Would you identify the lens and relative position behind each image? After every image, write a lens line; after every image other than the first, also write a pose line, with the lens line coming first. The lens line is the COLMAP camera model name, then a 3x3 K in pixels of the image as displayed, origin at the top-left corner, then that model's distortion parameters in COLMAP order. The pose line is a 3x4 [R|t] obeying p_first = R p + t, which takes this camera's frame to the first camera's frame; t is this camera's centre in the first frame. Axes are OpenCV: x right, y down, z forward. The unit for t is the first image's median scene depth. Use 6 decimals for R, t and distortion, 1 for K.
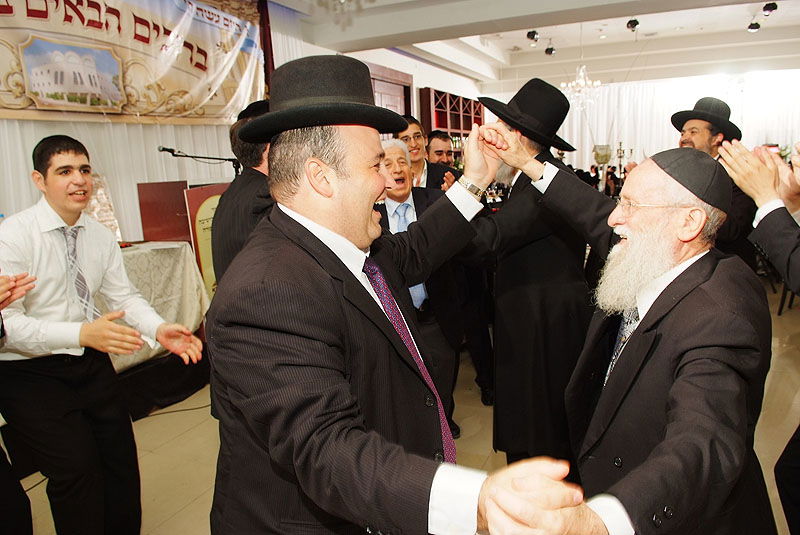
lens RADIAL K [[587.0, 0, 400.0], [0, 587.0, 267.5], [0, 0, 1]] dist [0.001896, -0.100658]
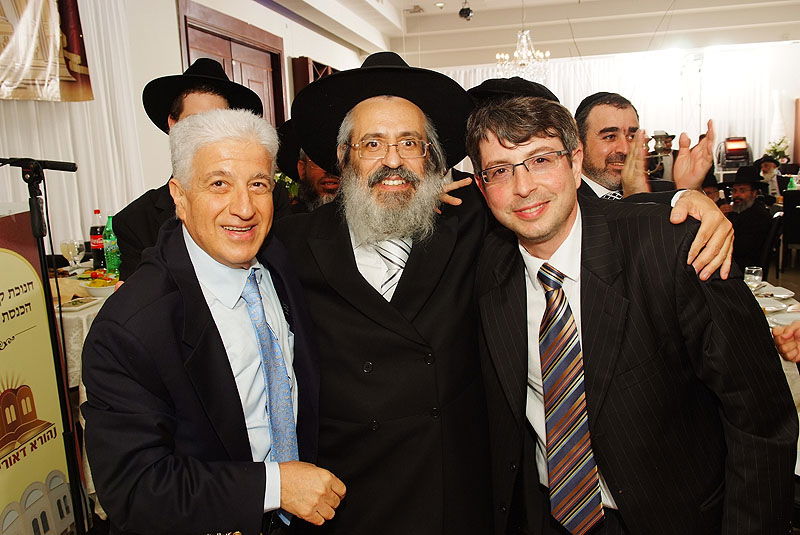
lens RADIAL K [[722.5, 0, 400.0], [0, 722.5, 267.5], [0, 0, 1]] dist [-0.002018, -0.128011]
pose [[0.969828, -0.043425, 0.239891, -0.056742], [0.052663, 0.998092, -0.032233, -0.030062], [-0.238033, 0.043894, 0.970265, 0.171258]]
